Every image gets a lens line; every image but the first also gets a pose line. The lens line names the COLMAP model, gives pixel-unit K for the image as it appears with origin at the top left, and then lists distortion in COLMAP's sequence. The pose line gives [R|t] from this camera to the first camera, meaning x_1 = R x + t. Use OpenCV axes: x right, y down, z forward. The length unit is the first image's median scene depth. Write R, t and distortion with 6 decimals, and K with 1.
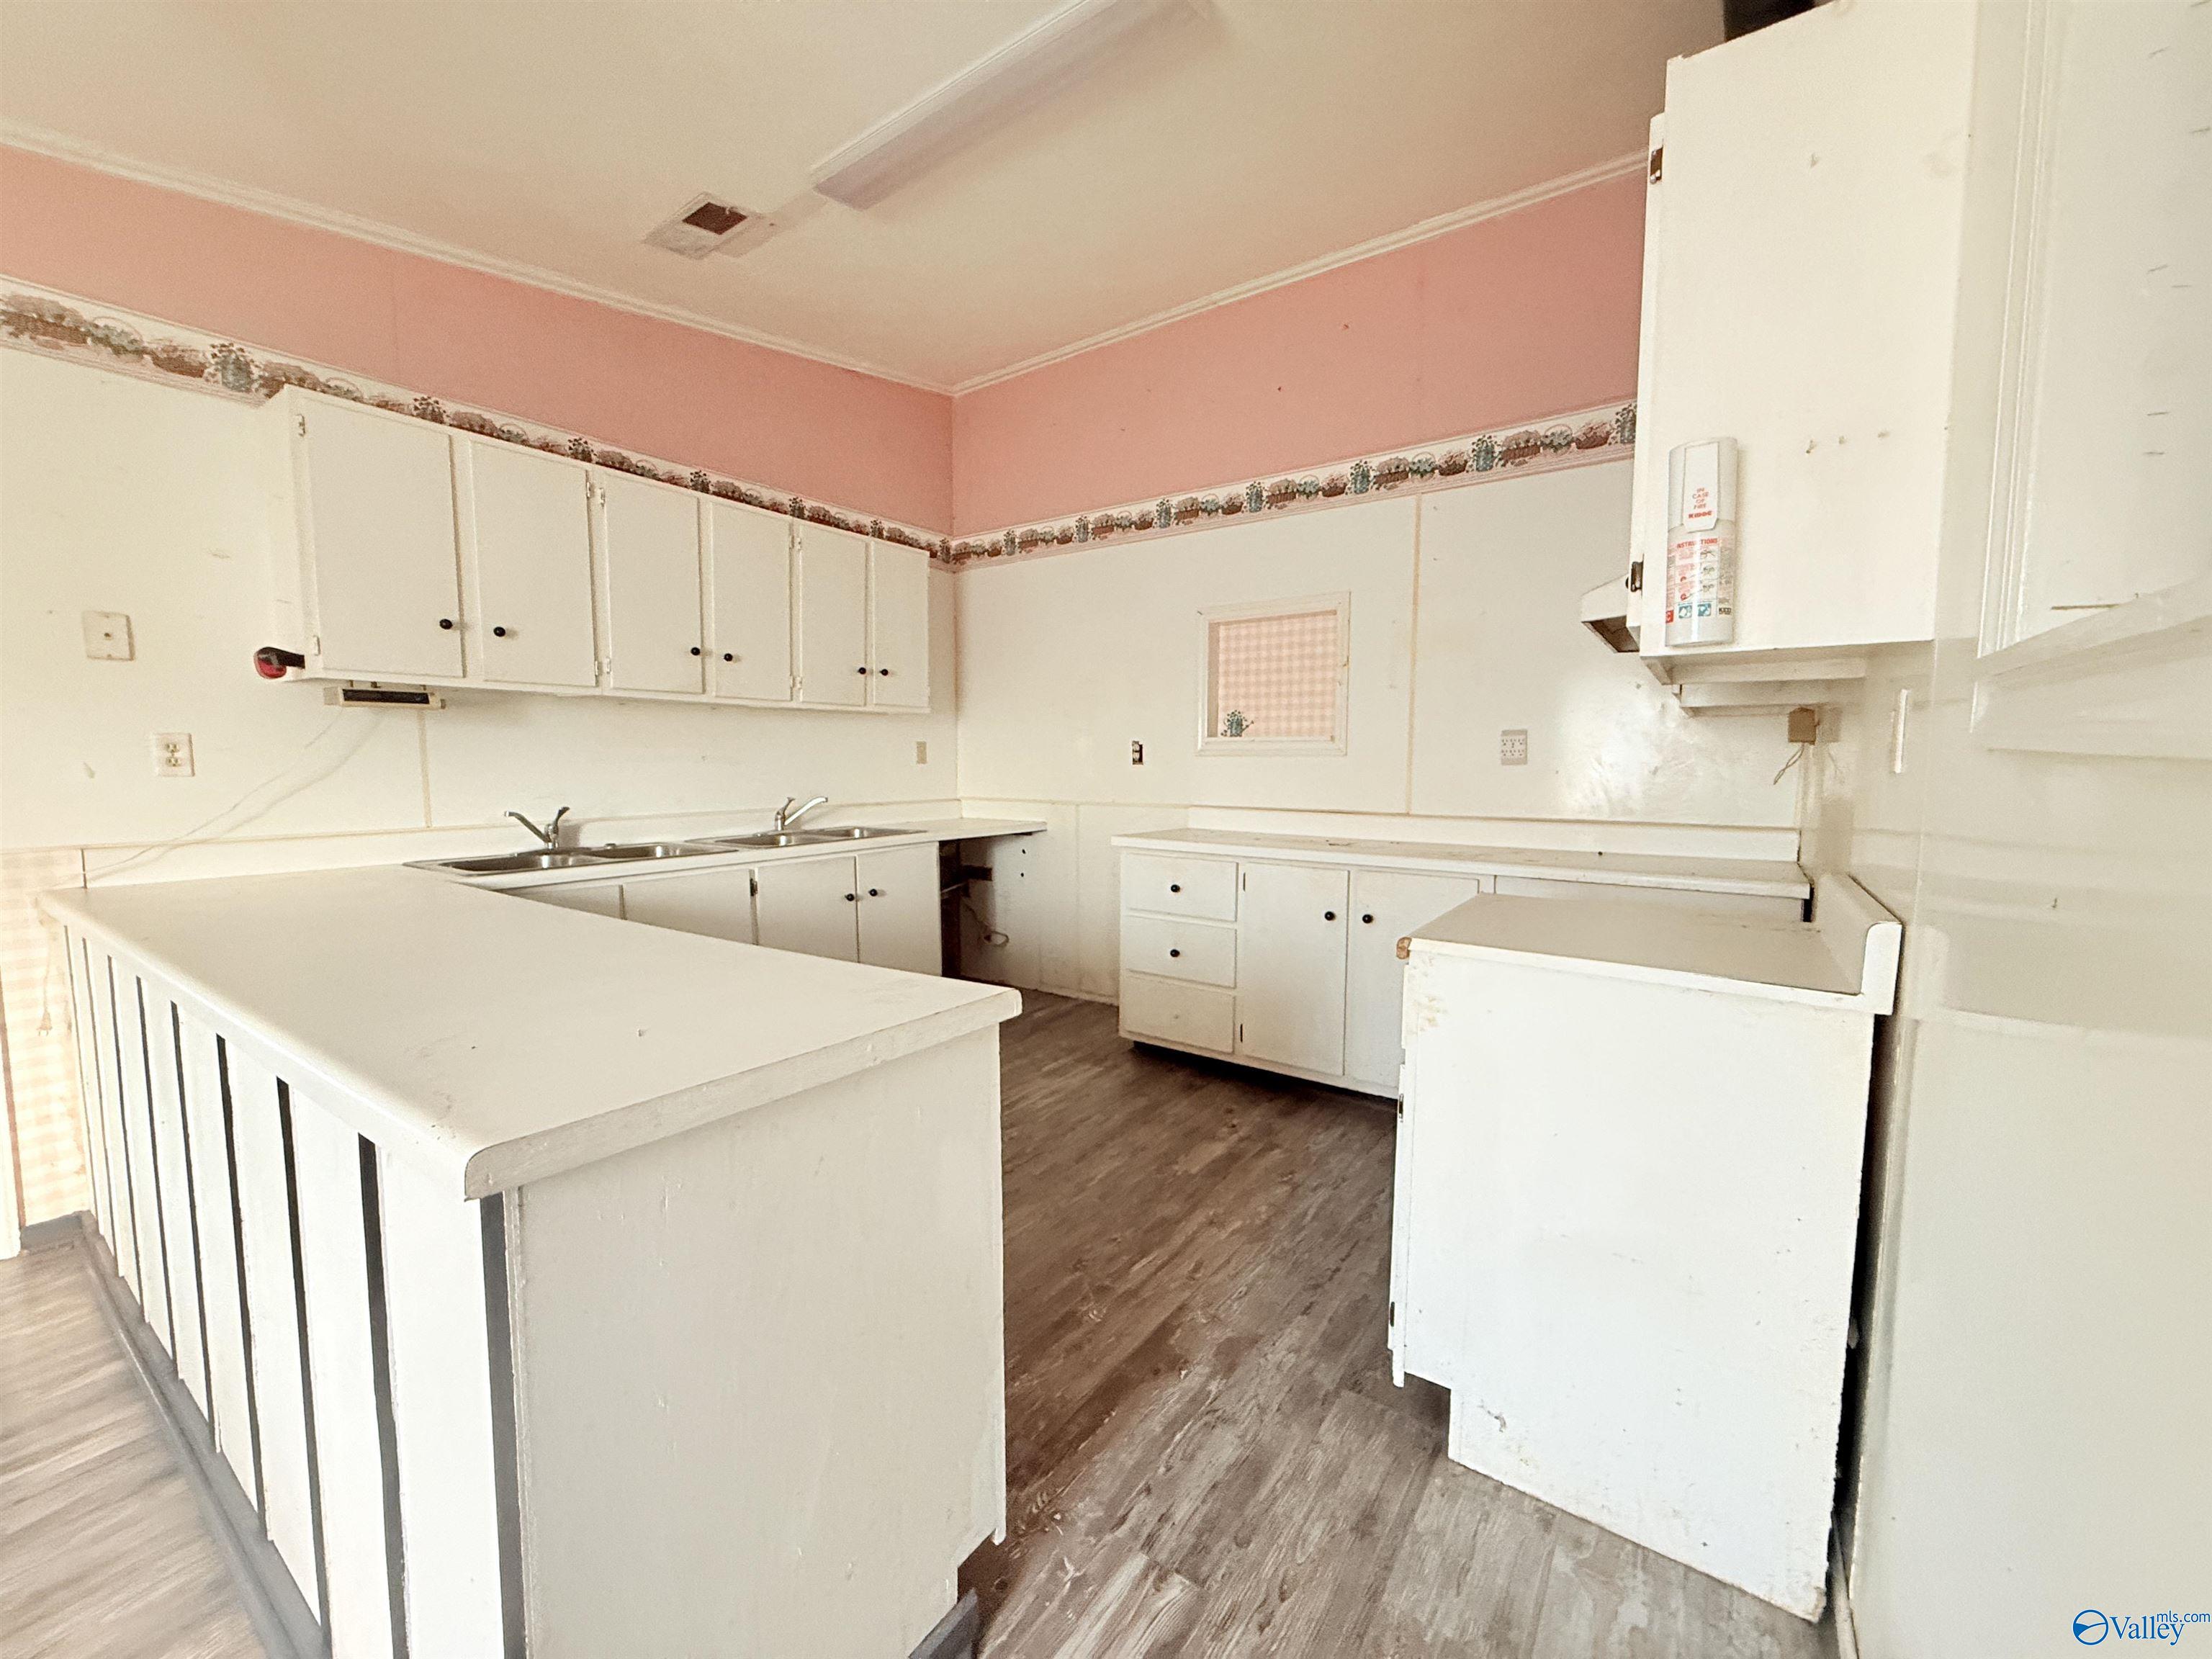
lens RADIAL K [[879.1, 0, 1111.3], [0, 879.1, 836.7], [0, 0, 1]] dist [0.001317, -0.000032]
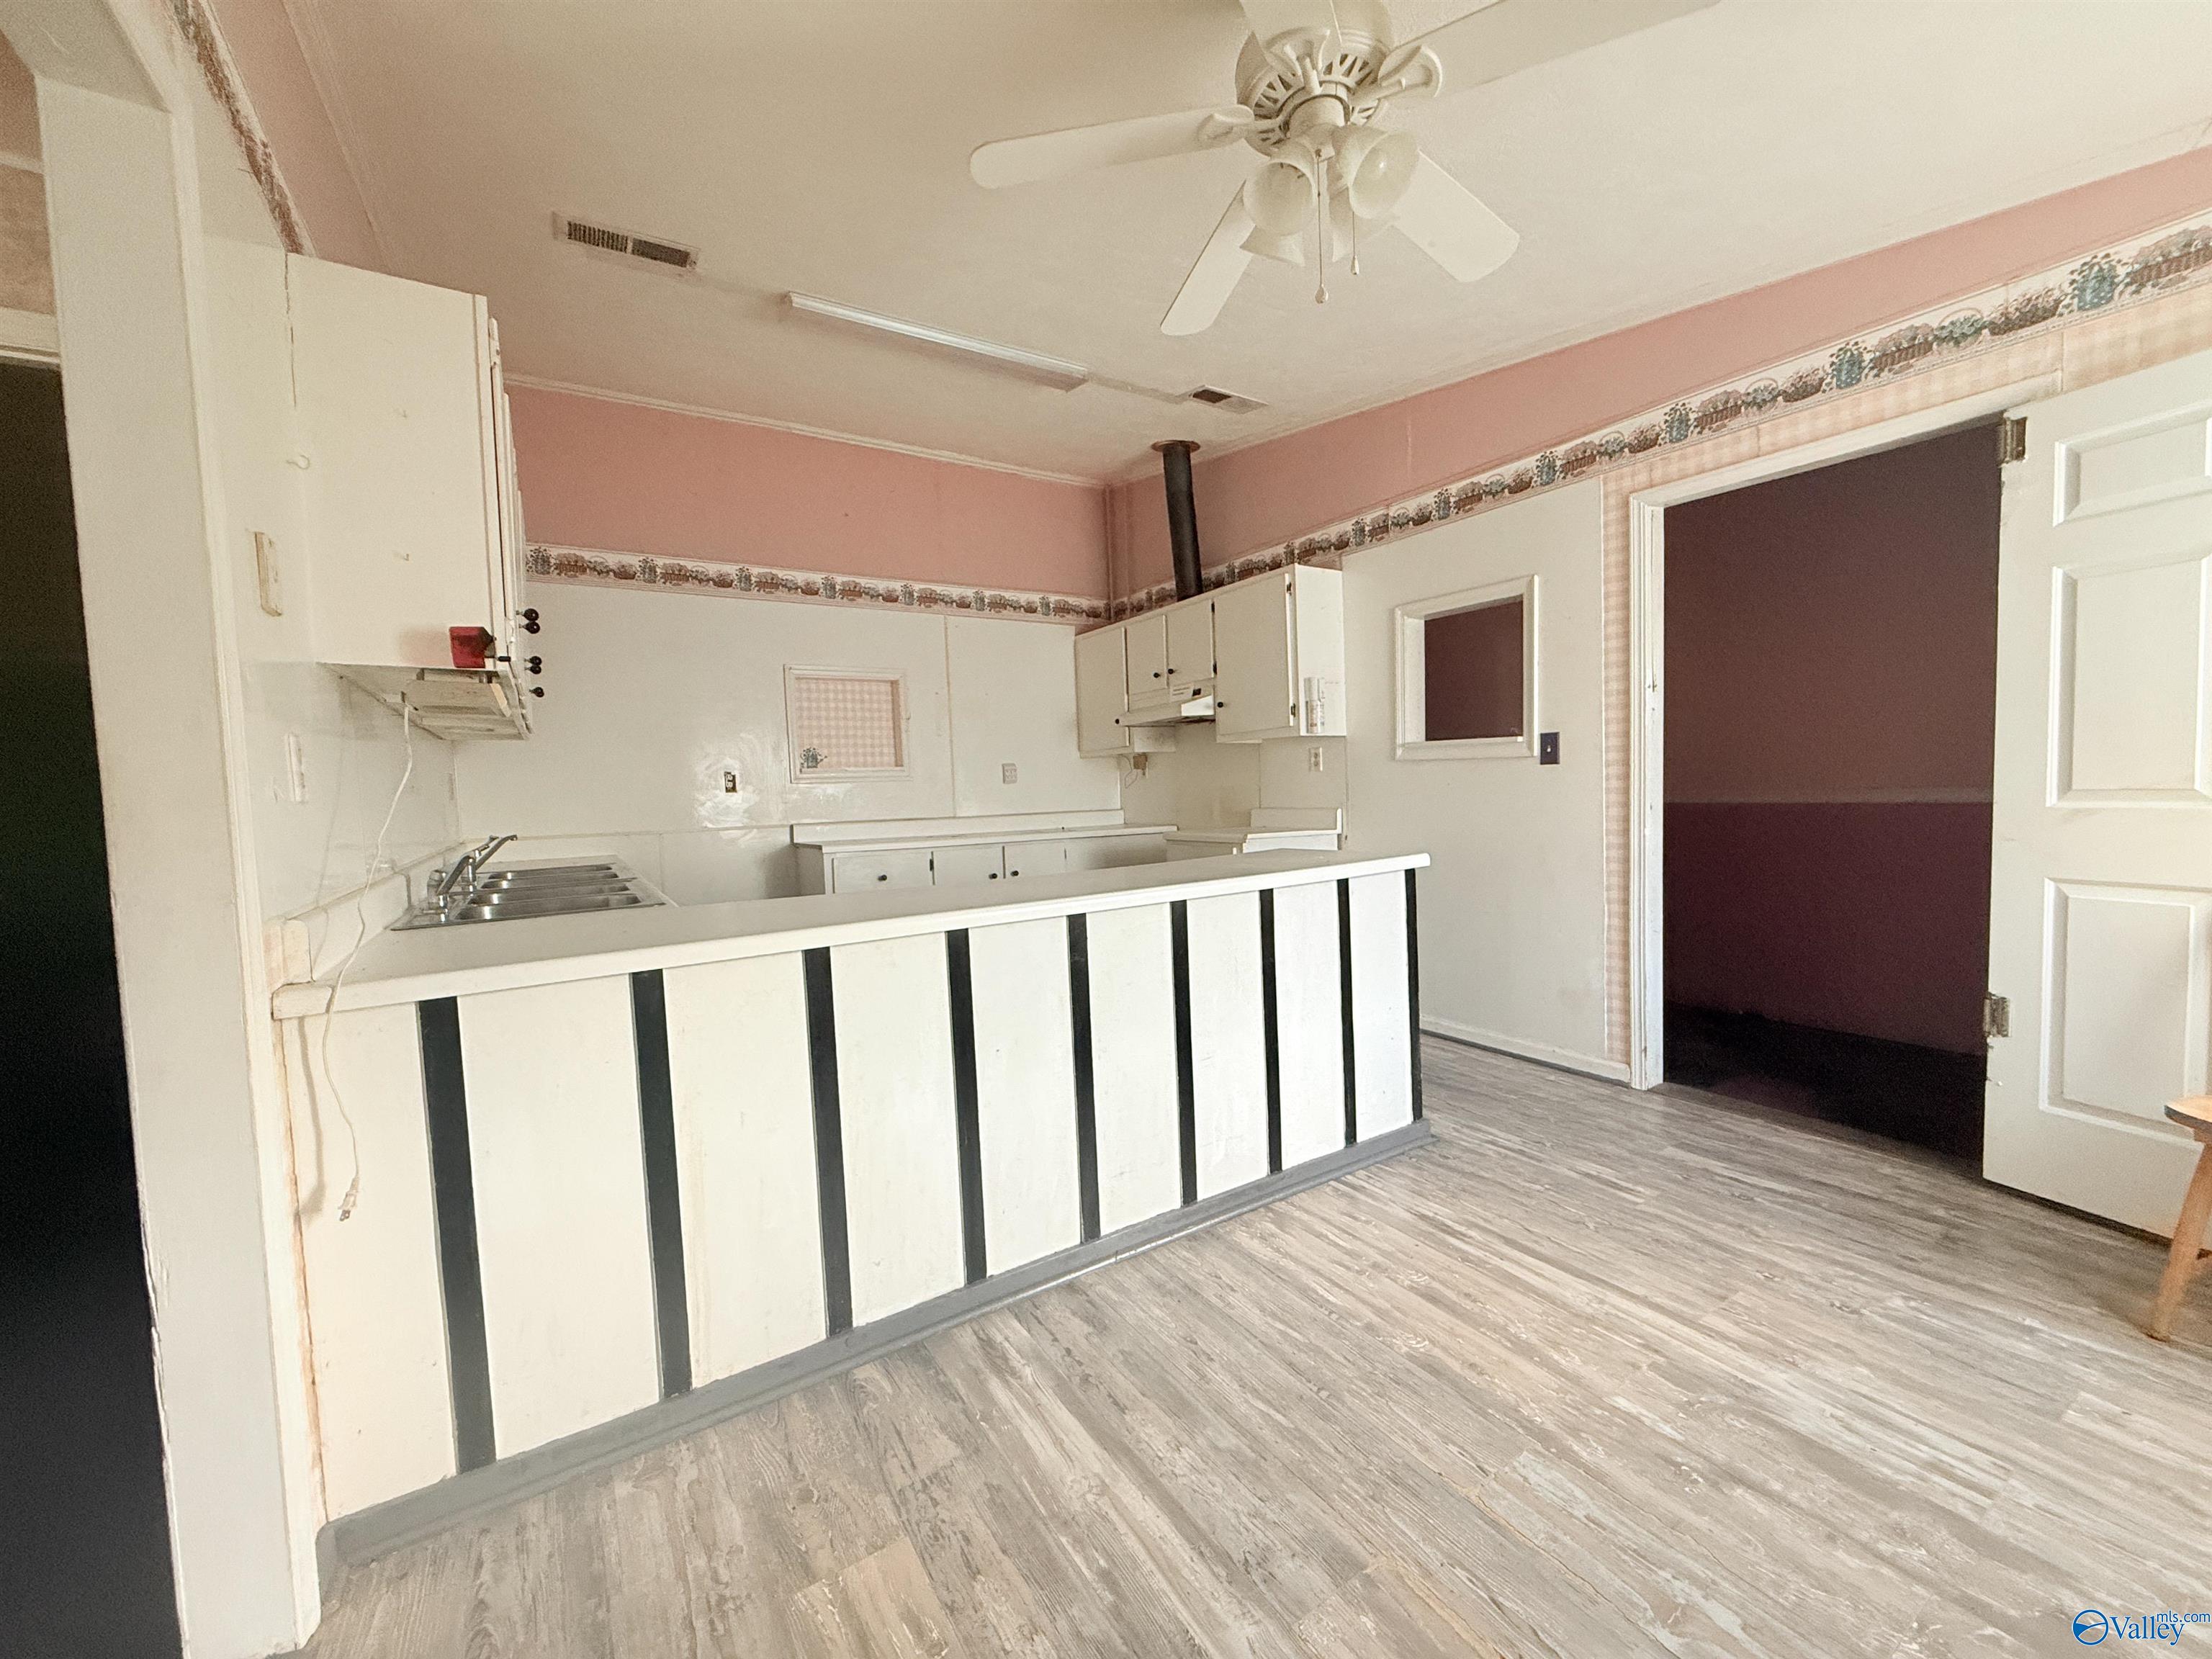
lens RADIAL K [[879.1, 0, 1100.1], [0, 879.1, 832.8], [0, 0, 1]] dist [0.001317, -0.000032]
pose [[0.387791, -0.060696, 0.919747, -1.075844], [0.114549, 0.993268, 0.017251, 0.005355], [-0.914602, 0.098666, 0.392133, 0.169487]]
